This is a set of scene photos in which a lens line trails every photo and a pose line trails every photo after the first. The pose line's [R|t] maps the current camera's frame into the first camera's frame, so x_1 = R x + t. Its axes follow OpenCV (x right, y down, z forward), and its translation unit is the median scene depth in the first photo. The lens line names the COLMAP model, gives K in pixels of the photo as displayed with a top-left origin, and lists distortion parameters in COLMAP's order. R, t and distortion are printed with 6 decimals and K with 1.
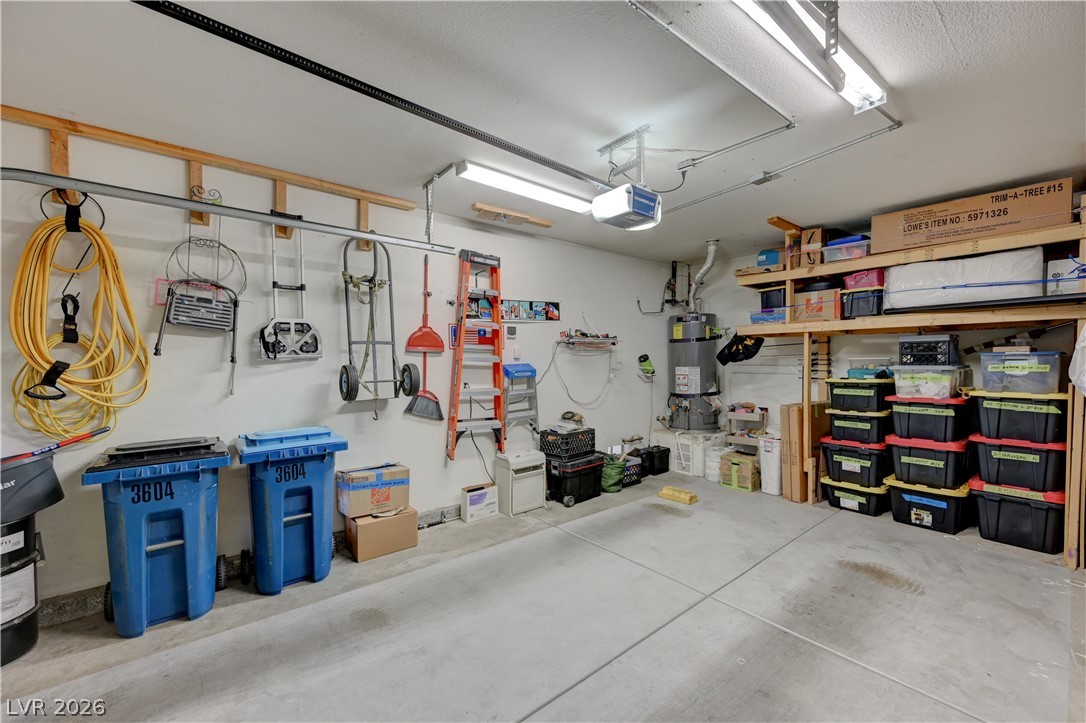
lens RADIAL K [[429.6, 0, 542.9], [0, 429.6, 364.1], [0, 0, 1]] dist [0.001191, 0.000135]
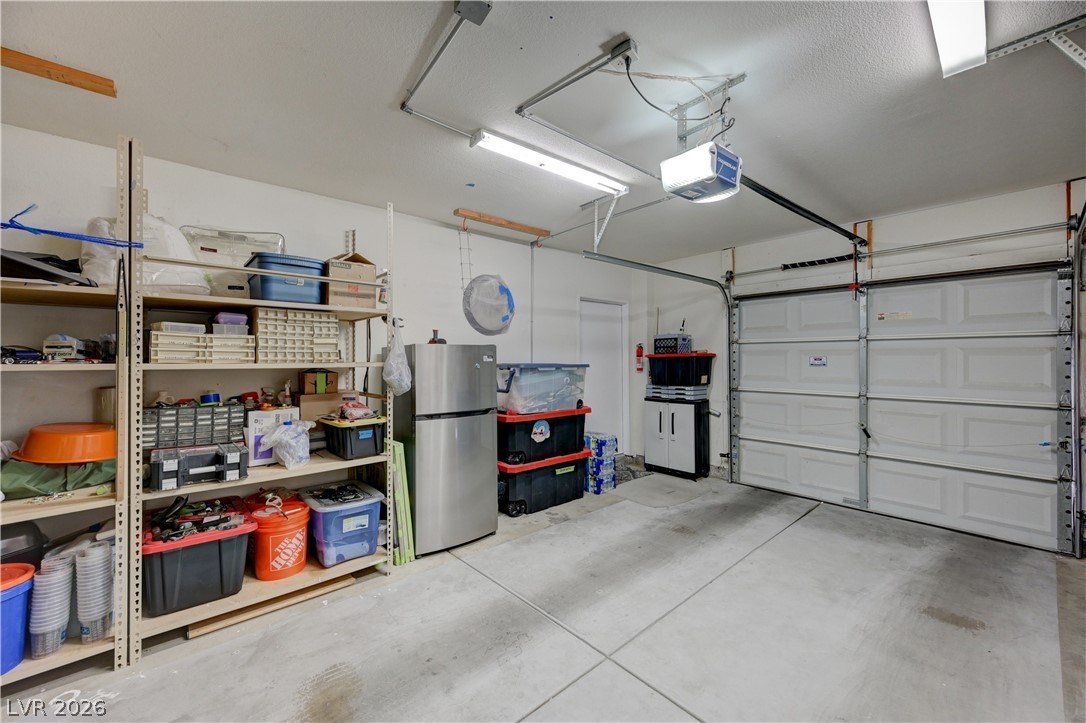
lens RADIAL K [[428.5, 0, 547.1], [0, 428.5, 354.4], [0, 0, 1]] dist [0.002035, 0.000363]
pose [[-0.998297, 0.010723, -0.057346, 0.366045], [0.011056, 0.999924, -0.005489, -0.012937], [0.057283, -0.006113, -0.998339, 1.220710]]
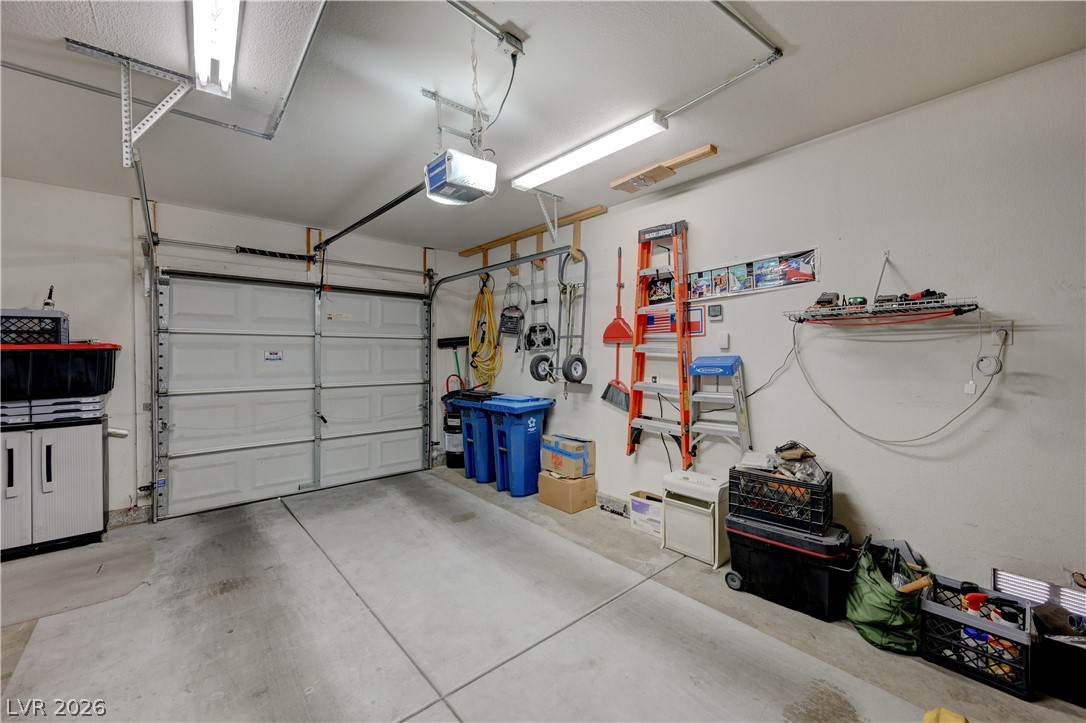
lens RADIAL K [[428.5, 0, 547.1], [0, 428.5, 354.4], [0, 0, 1]] dist [0.002035, 0.000363]
pose [[0.046968, 0.013116, -0.998810, 0.730292], [-0.003947, 0.999908, 0.012945, -0.013221], [0.998889, 0.003334, 0.047015, 0.773099]]
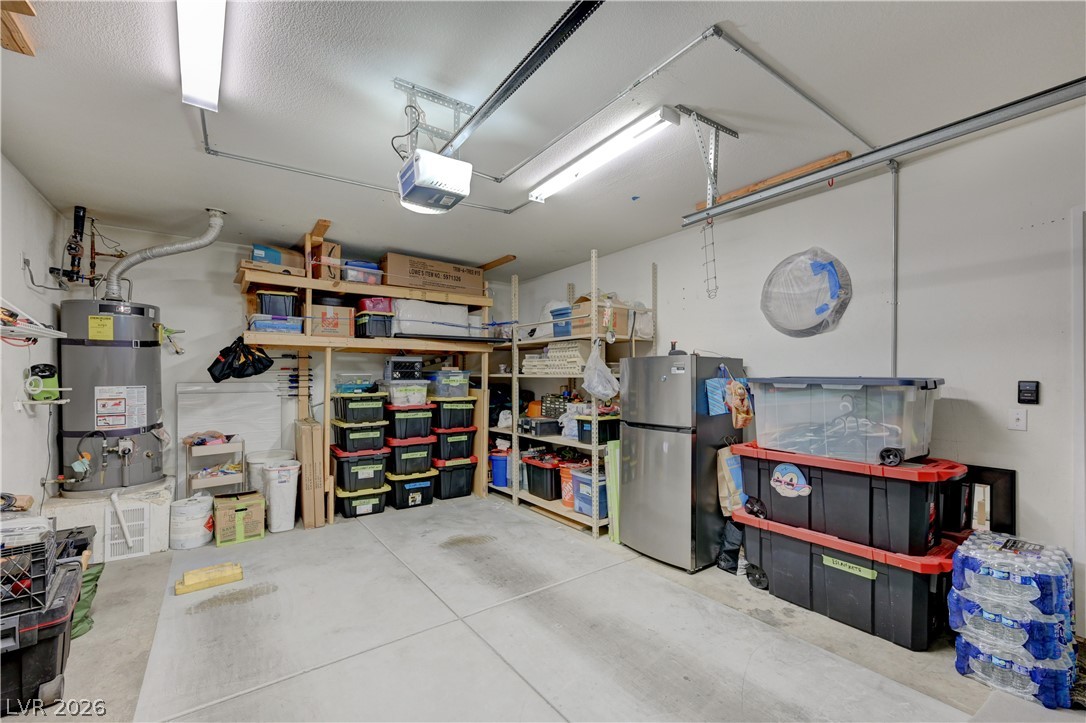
lens RADIAL K [[454.9, 0, 543.6], [0, 454.9, 372.3], [0, 0, 1]] dist [0.001029, 0.000050]
pose [[0.045864, 0.013196, 0.998861, -0.431150], [0.009942, 0.999857, -0.013666, 0.002251], [-0.998898, 0.010557, 0.045726, 0.518829]]
